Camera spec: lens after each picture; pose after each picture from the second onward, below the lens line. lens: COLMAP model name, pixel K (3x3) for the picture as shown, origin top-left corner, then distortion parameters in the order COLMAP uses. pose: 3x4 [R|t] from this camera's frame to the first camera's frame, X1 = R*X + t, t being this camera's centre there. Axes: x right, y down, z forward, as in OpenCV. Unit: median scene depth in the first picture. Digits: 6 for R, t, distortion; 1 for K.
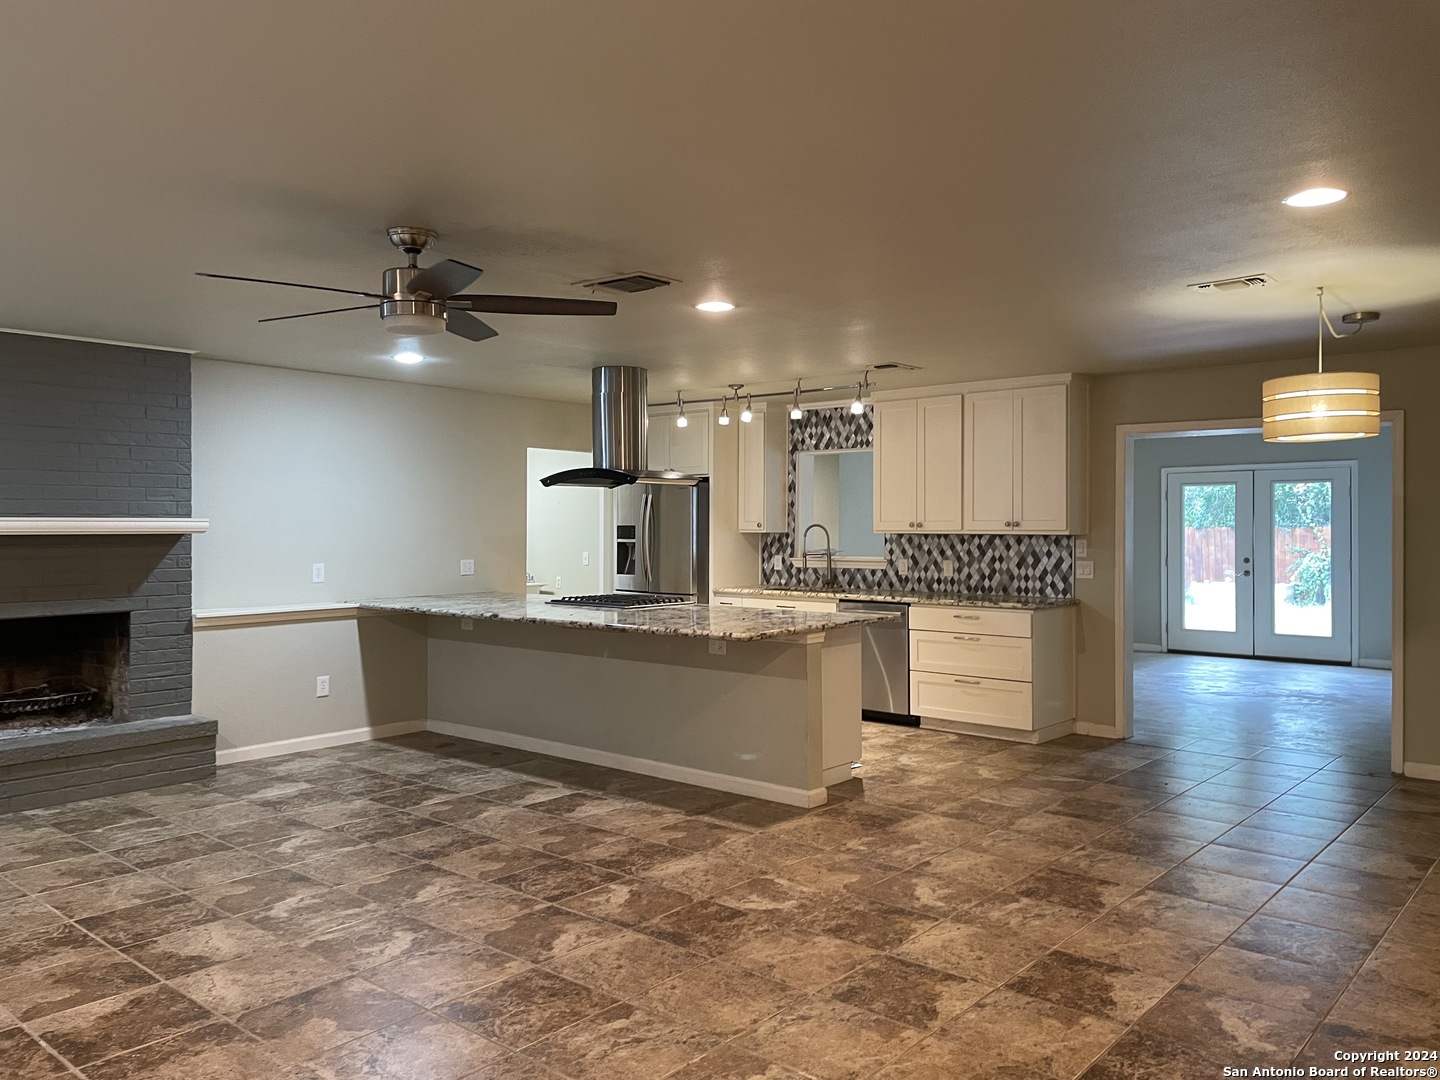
lens RADIAL K [[1101.1, 0, 722.0], [0, 1101.1, 533.9], [0, 0, 1]] dist [0.057140, -0.056050]
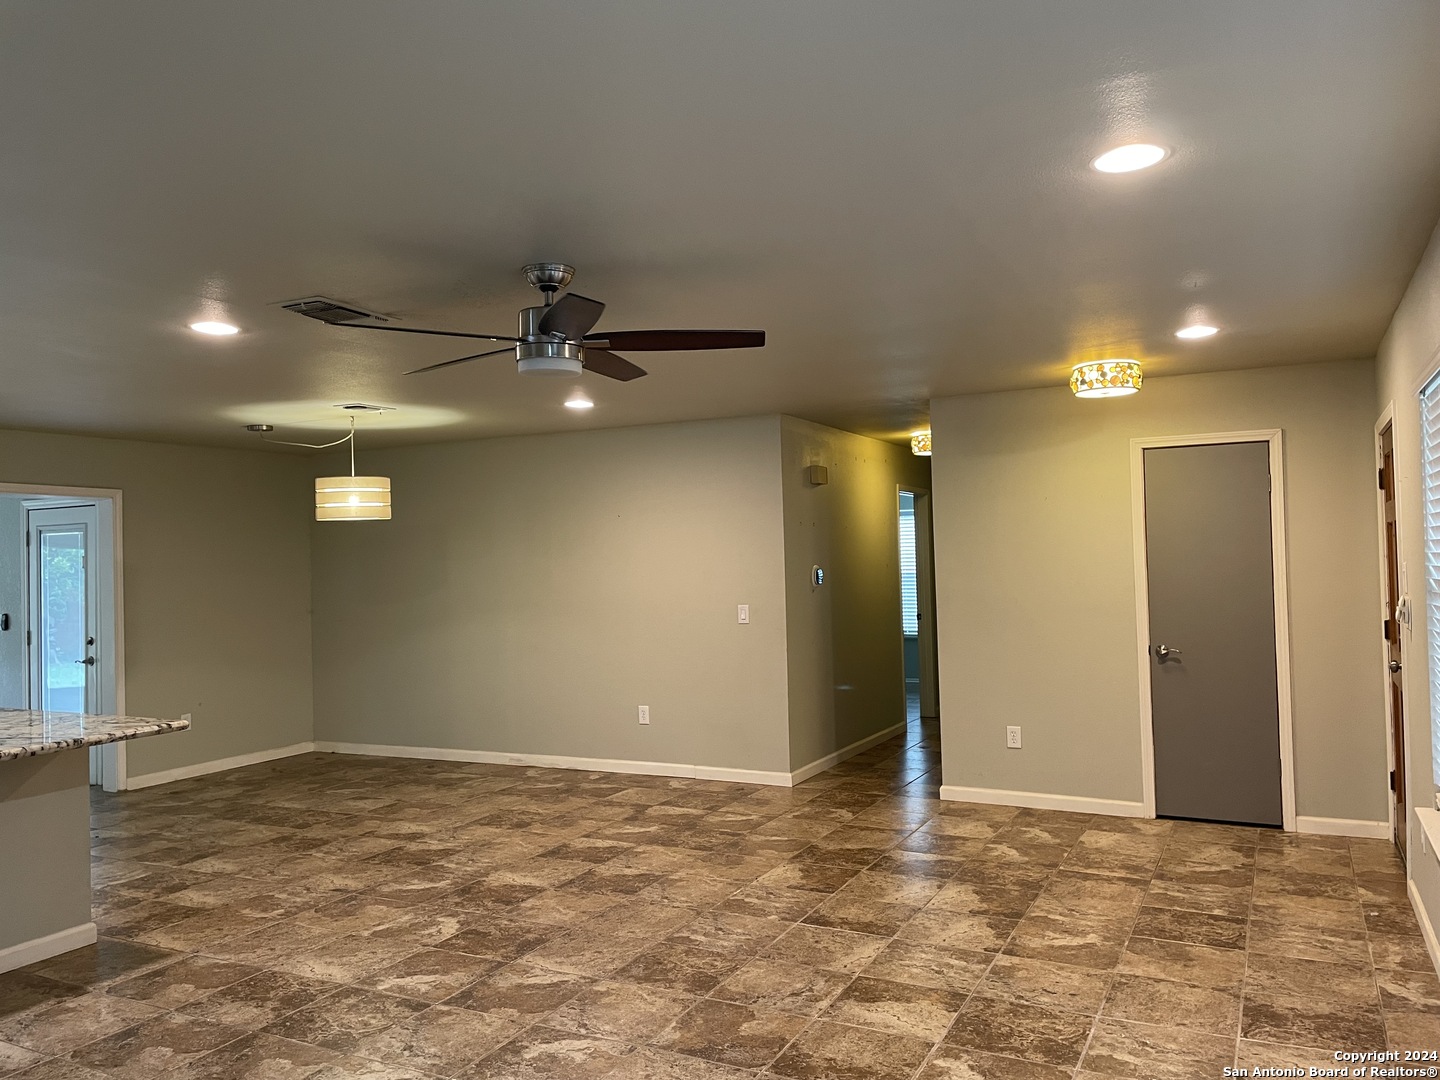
lens RADIAL K [[1101.1, 0, 725.1], [0, 1101.1, 537.6], [0, 0, 1]] dist [0.057140, -0.056050]
pose [[-0.244727, 0.025138, 0.969266, -1.111530], [0.035563, 0.999224, -0.016935, -0.024496], [-0.968940, 0.030326, -0.245431, 0.988909]]
